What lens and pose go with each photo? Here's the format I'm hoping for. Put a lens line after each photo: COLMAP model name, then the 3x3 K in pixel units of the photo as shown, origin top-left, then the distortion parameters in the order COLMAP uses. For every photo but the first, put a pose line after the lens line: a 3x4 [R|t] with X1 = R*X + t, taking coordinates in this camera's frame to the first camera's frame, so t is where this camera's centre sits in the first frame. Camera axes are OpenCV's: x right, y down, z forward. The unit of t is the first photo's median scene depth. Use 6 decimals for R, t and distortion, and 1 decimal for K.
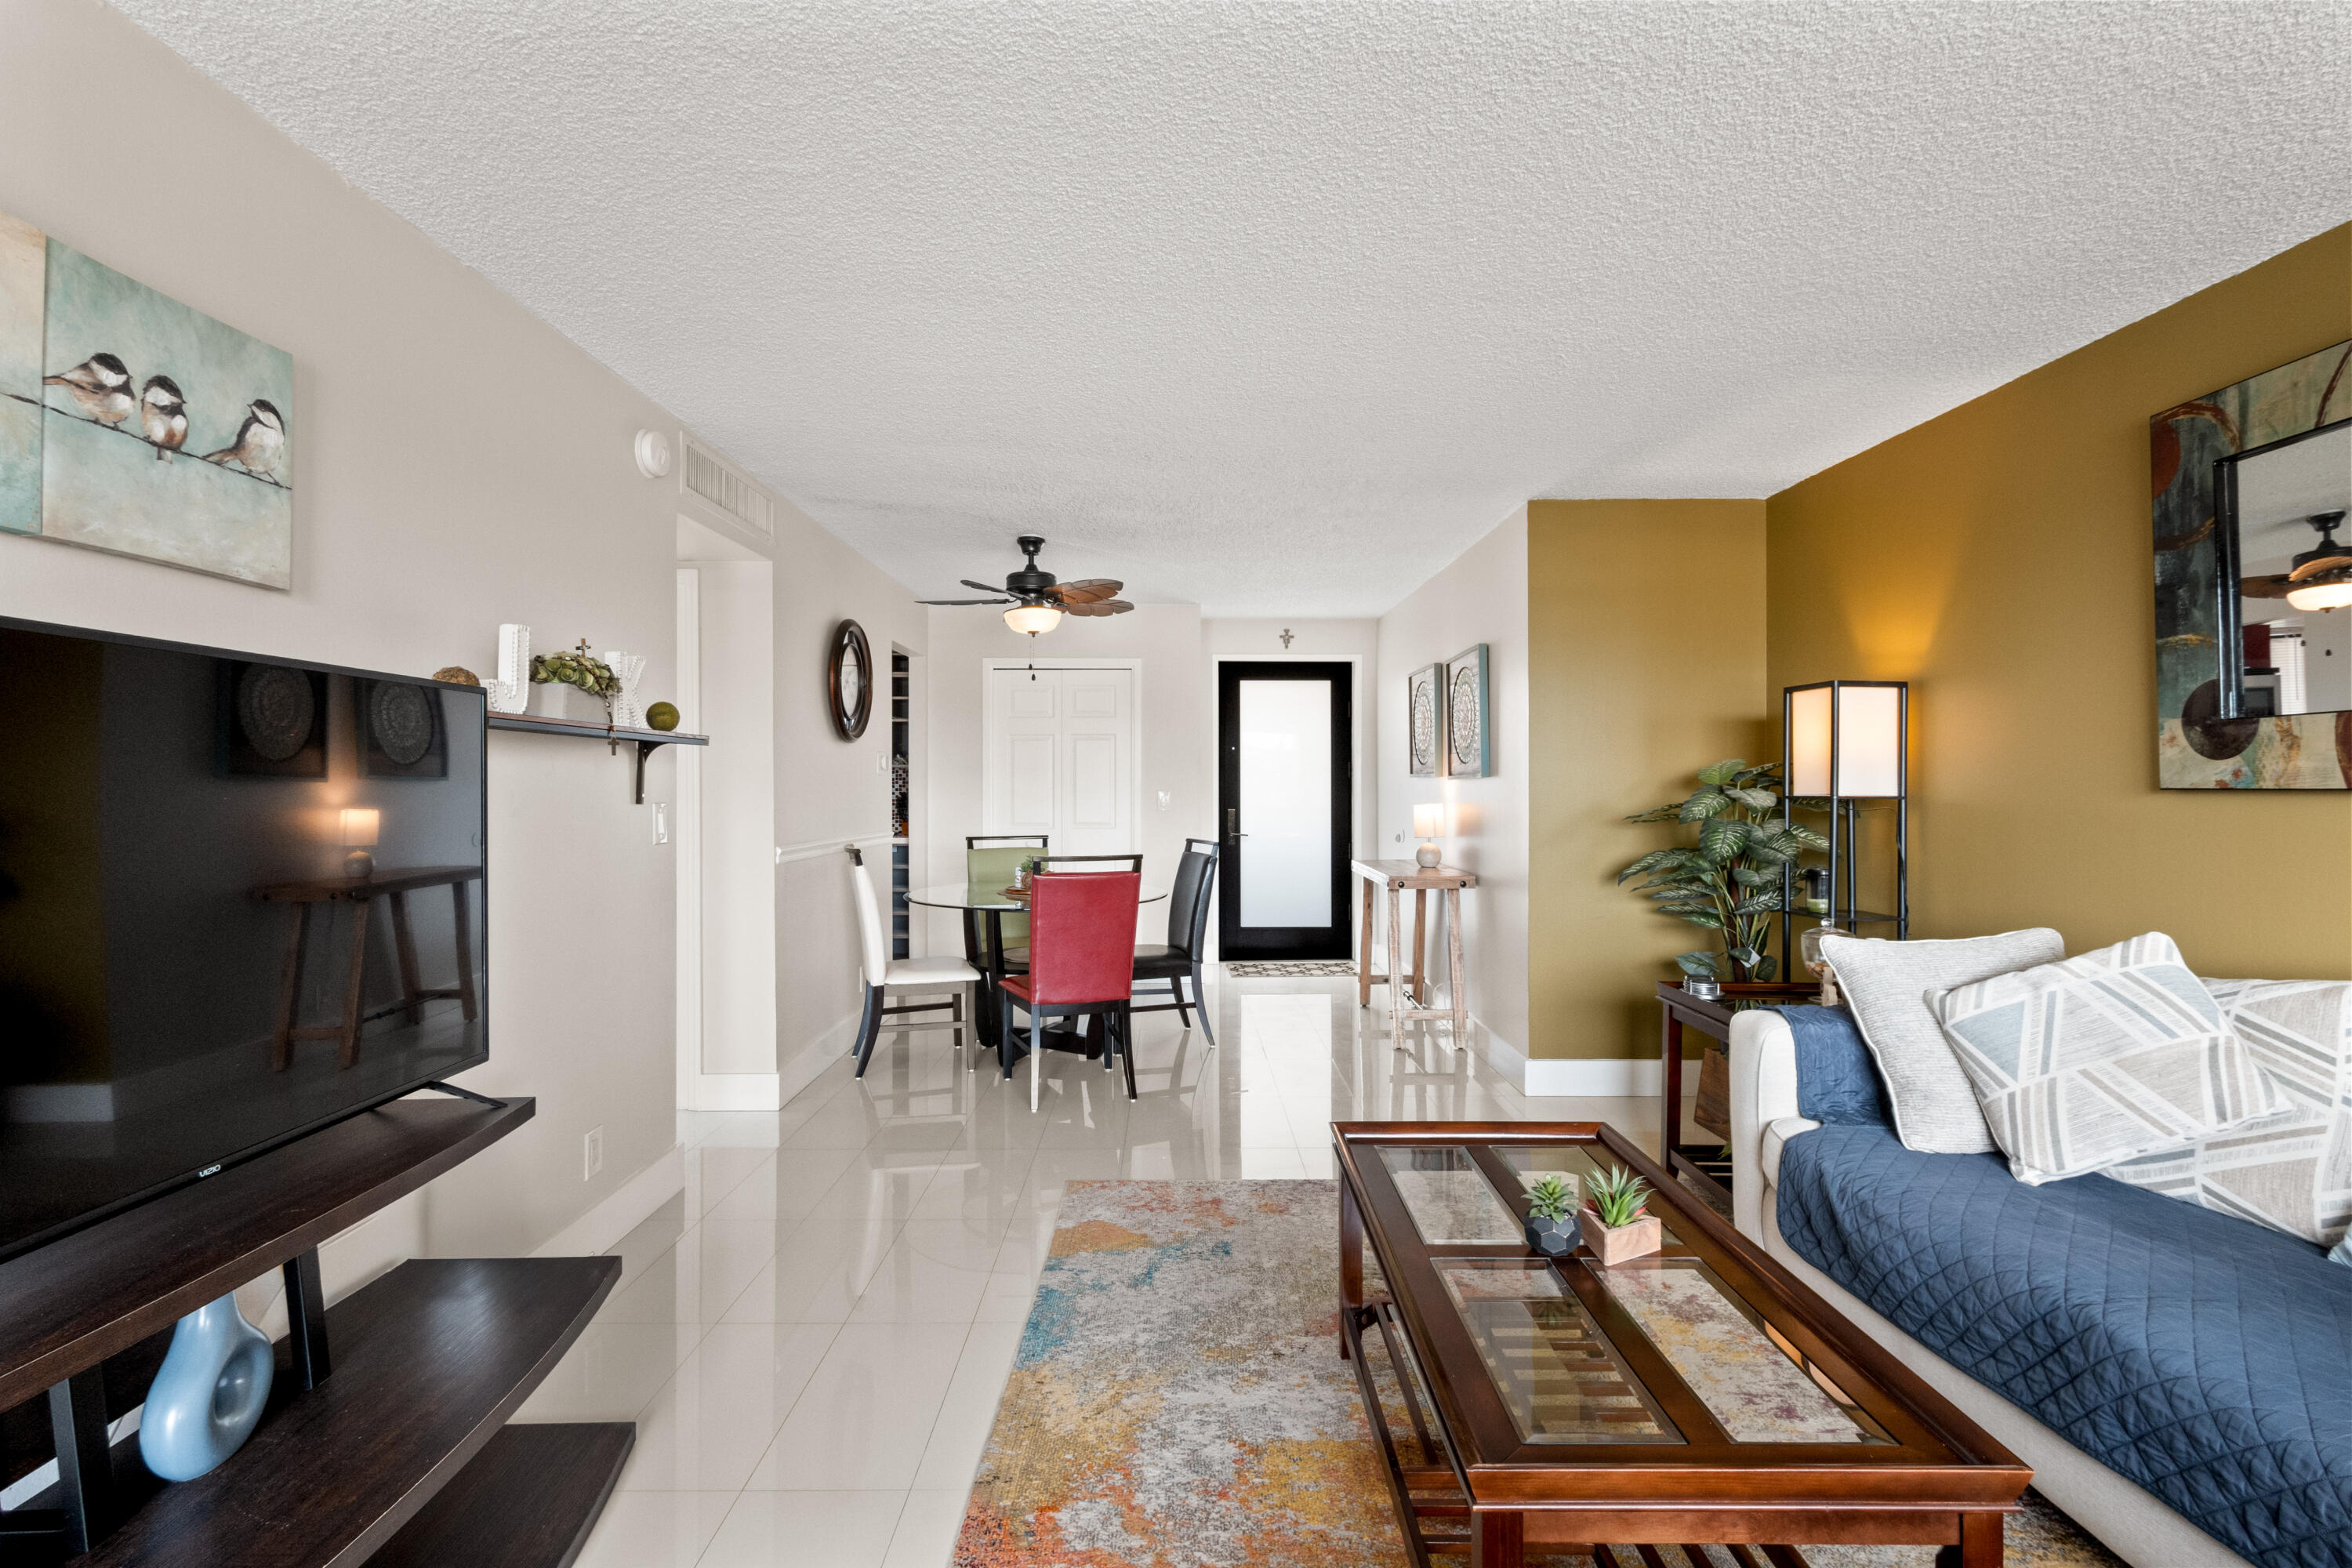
lens RADIAL K [[1077.6, 0, 1184.7], [0, 1077.6, 787.7], [0, 0, 1]] dist [-0.004817, 0.002116]
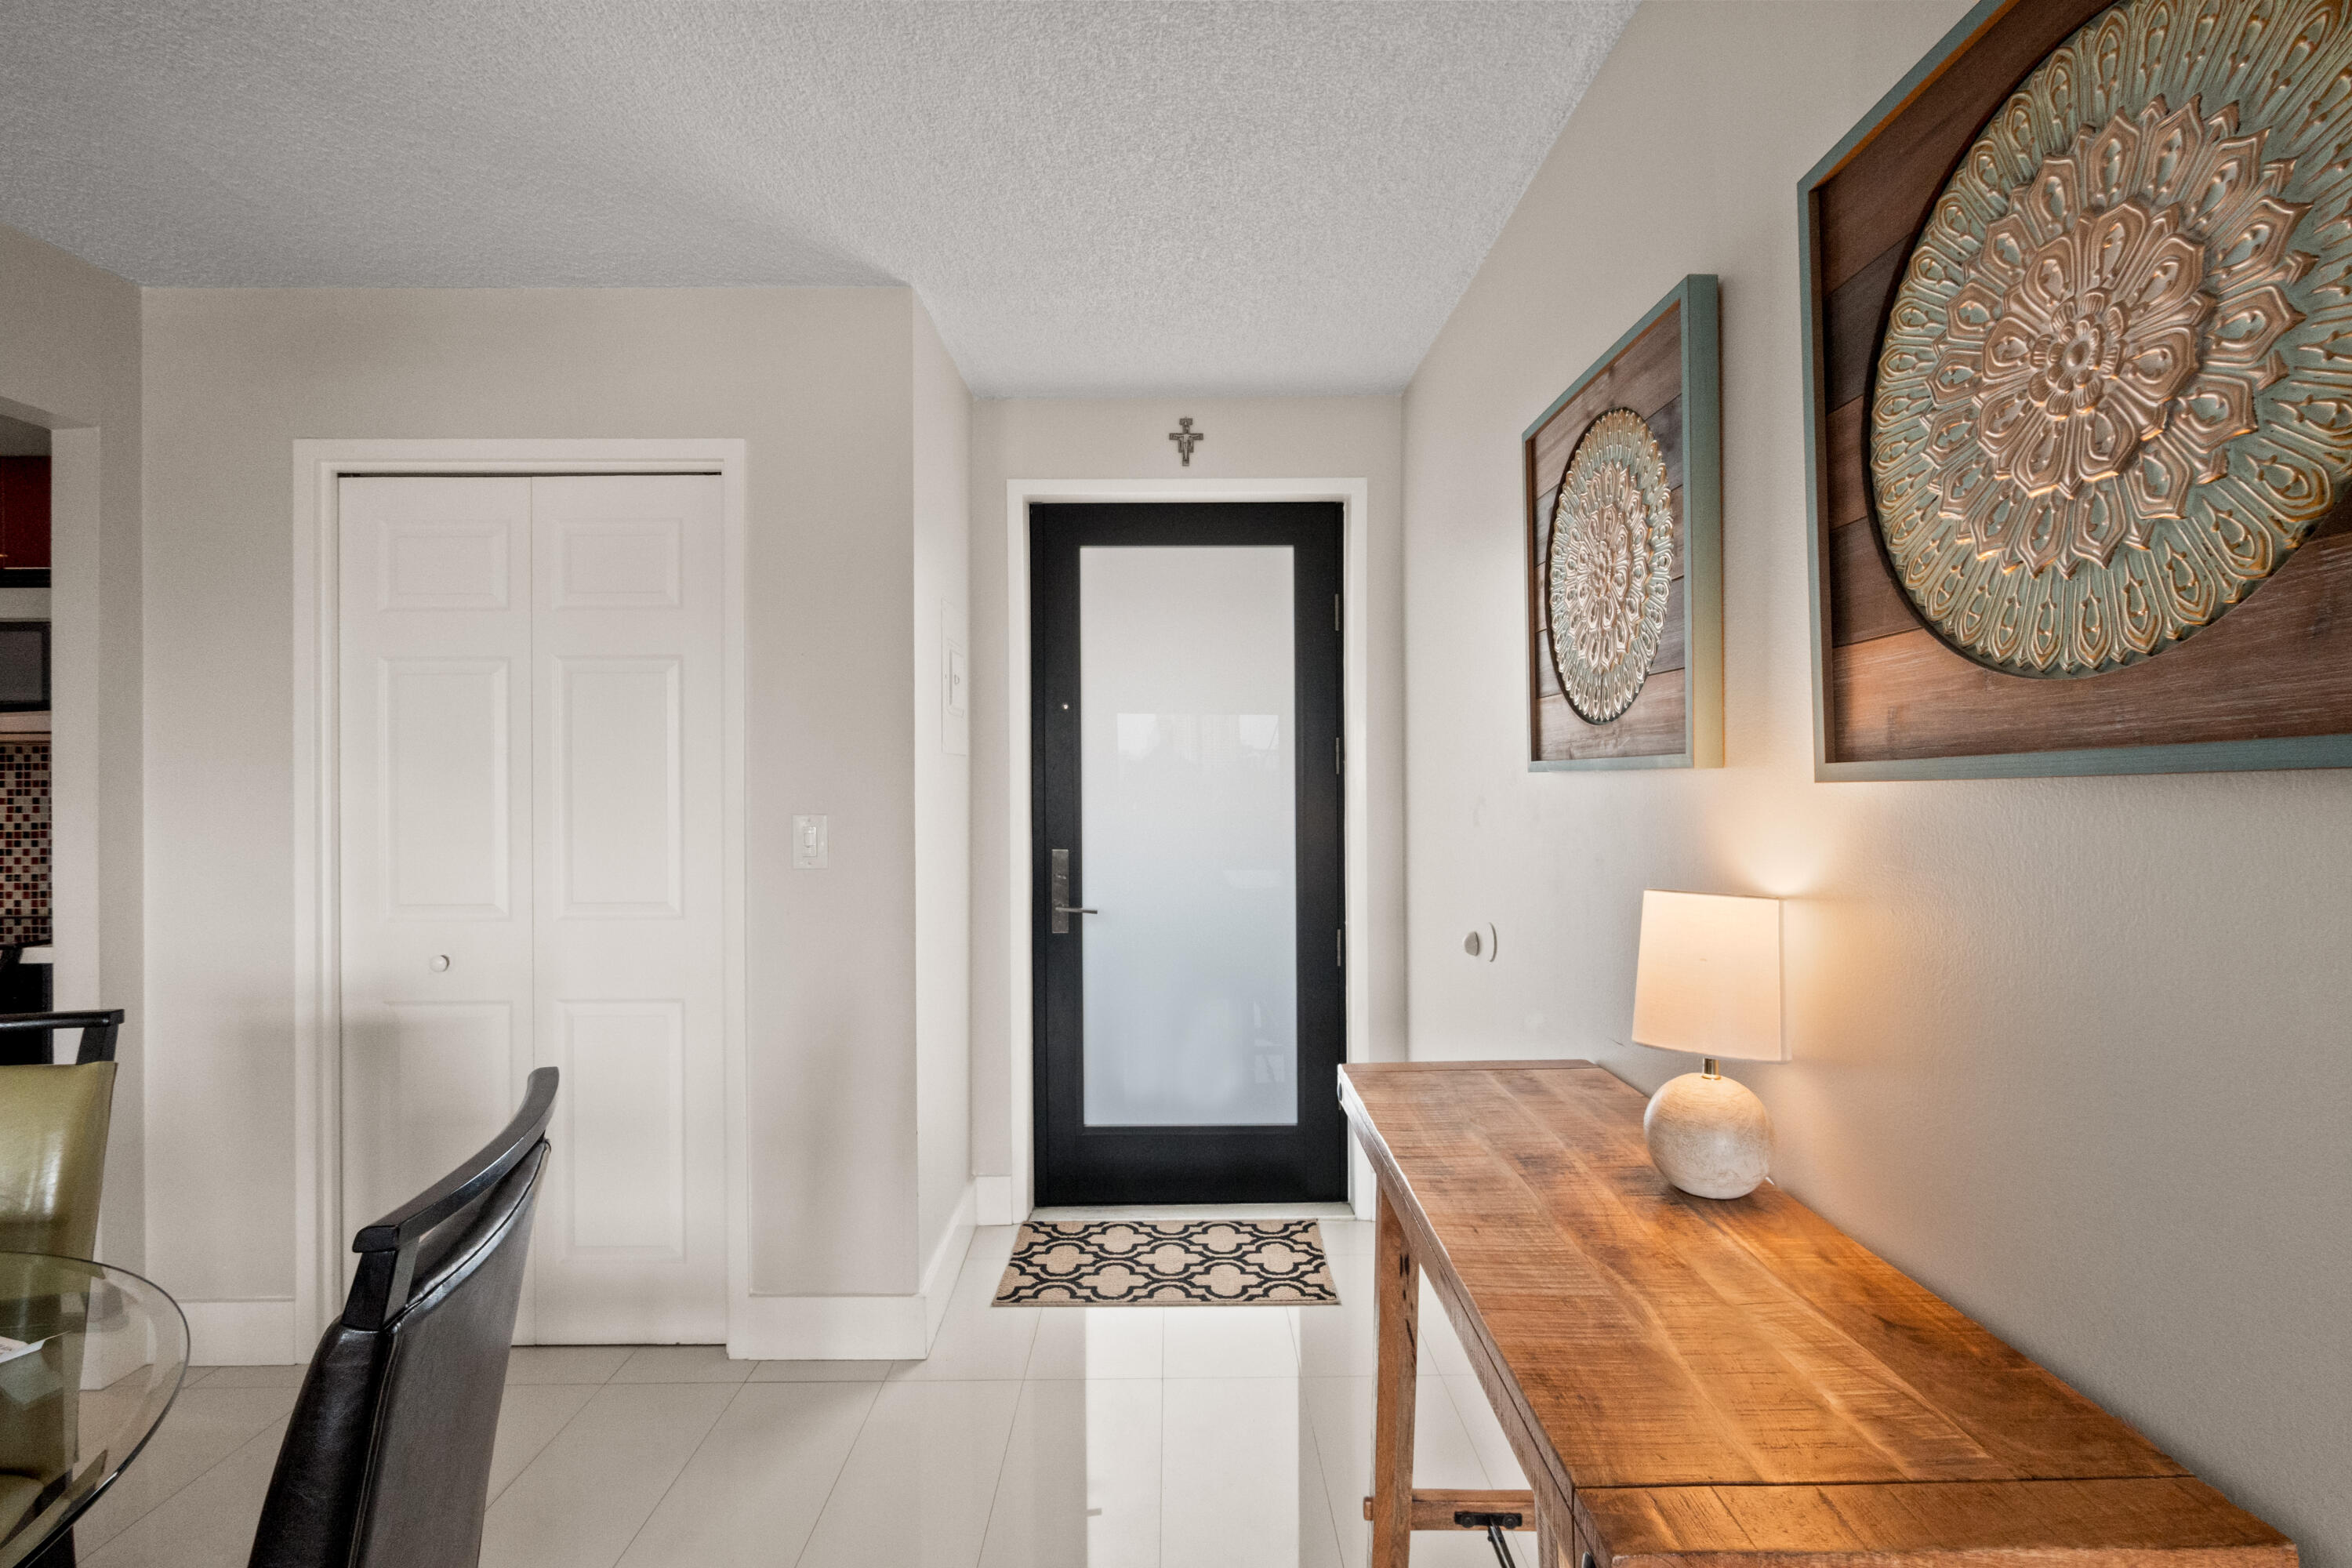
lens RADIAL K [[1077.6, 0, 1172.7], [0, 1077.6, 776.0], [0, 0, 1]] dist [-0.004817, 0.002116]
pose [[0.999960, -0.006062, -0.006614, 0.185317], [0.006010, 0.999952, -0.007745, -0.011339], [0.006661, 0.007705, 0.999948, 1.182677]]
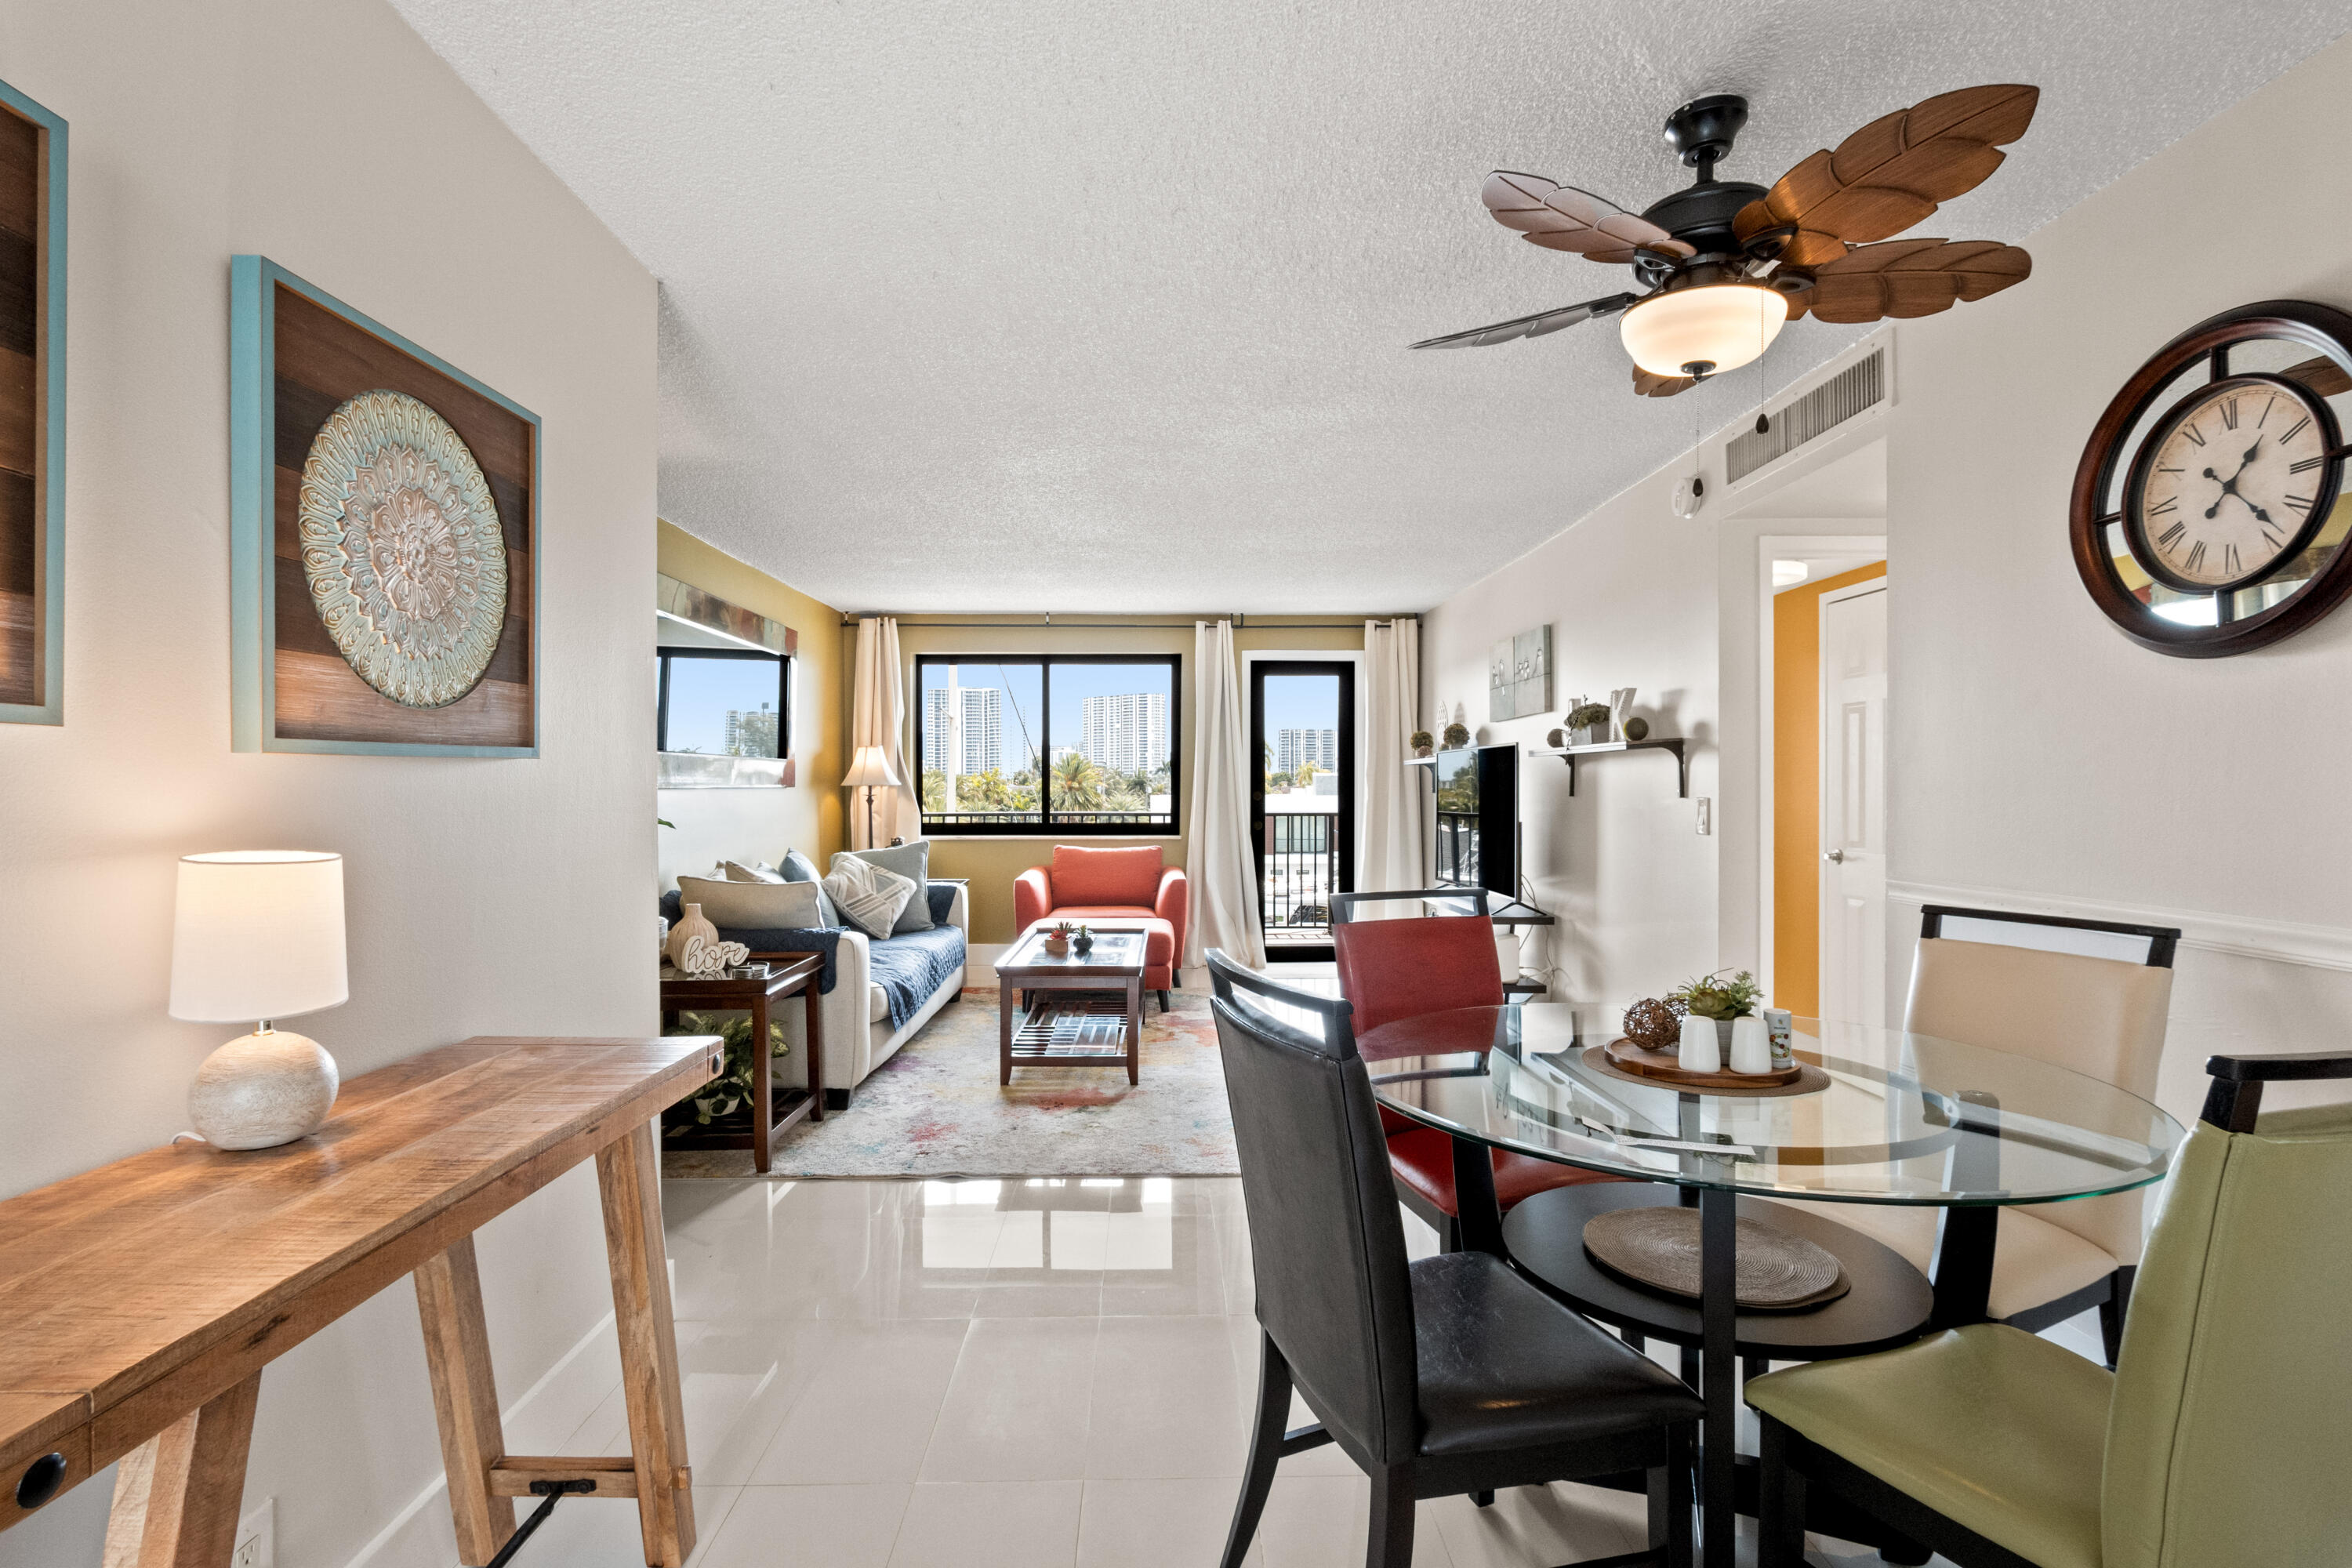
lens RADIAL K [[1077.6, 0, 1167.0], [0, 1077.6, 788.6], [0, 0, 1]] dist [-0.004817, 0.002116]
pose [[-0.999995, 0.003047, 0.000563, 0.057159], [0.003048, 0.999994, 0.001627, 0.001282], [-0.000558, 0.001628, -0.999999, 1.829777]]
